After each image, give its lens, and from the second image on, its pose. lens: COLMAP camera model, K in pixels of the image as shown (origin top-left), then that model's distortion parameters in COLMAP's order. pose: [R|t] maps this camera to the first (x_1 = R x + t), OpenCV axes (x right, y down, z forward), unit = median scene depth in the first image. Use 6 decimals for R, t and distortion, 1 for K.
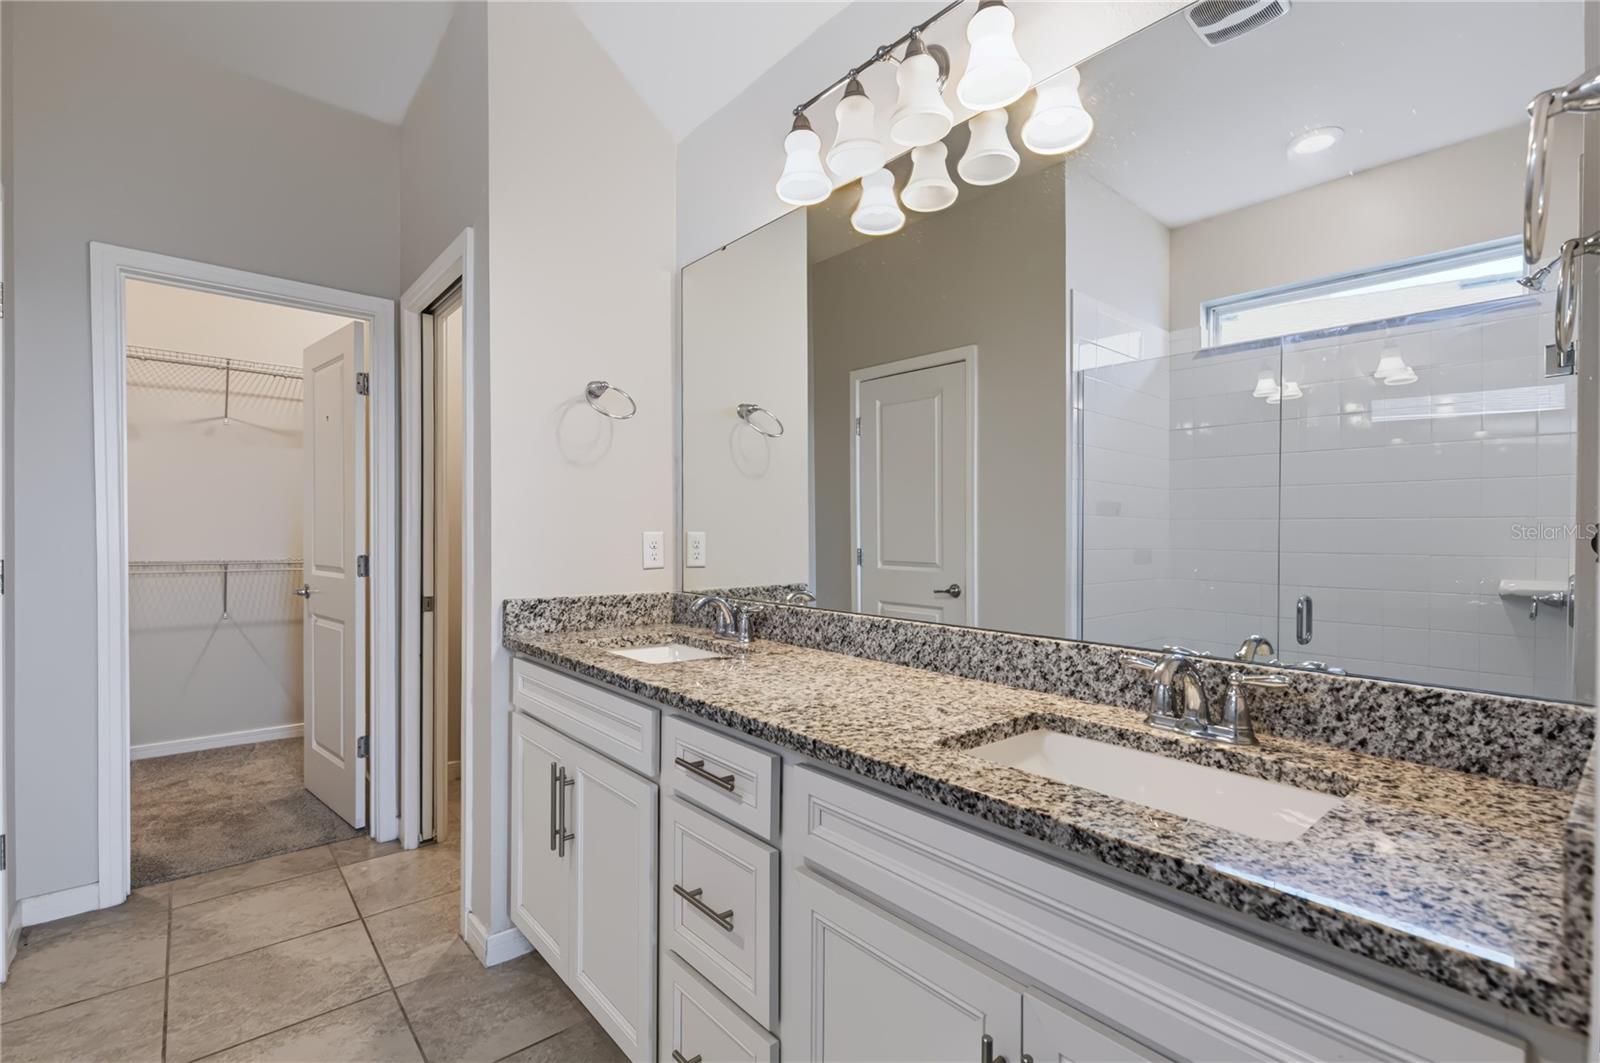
lens RADIAL K [[722.2, 0, 803.8], [0, 722.2, 546.4], [0, 0, 1]] dist [0.003646, 0.000495]
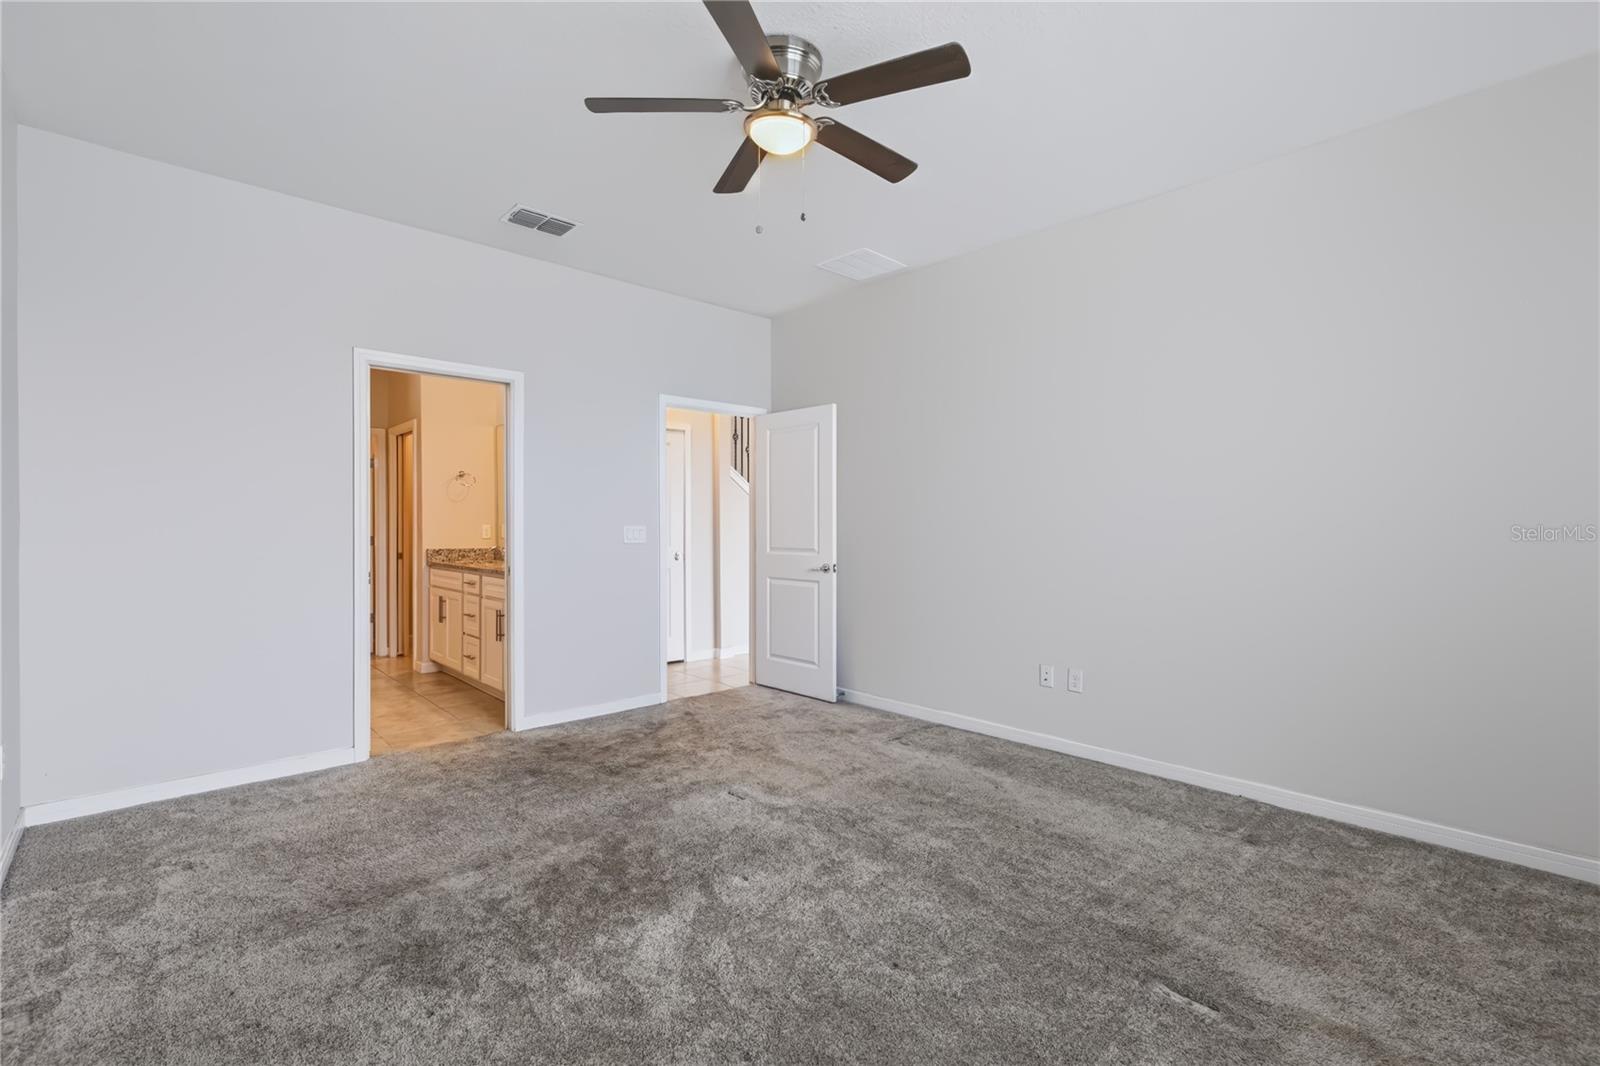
lens RADIAL K [[715.8, 0, 800.0], [0, 715.8, 533.0], [0, 0, 1]] dist [0.000807, 0.000164]
pose [[0.999489, -0.007270, 0.031127, 0.908030], [0.007418, 0.999962, -0.004656, 0.031530], [-0.031092, 0.004885, 0.999505, -1.754343]]
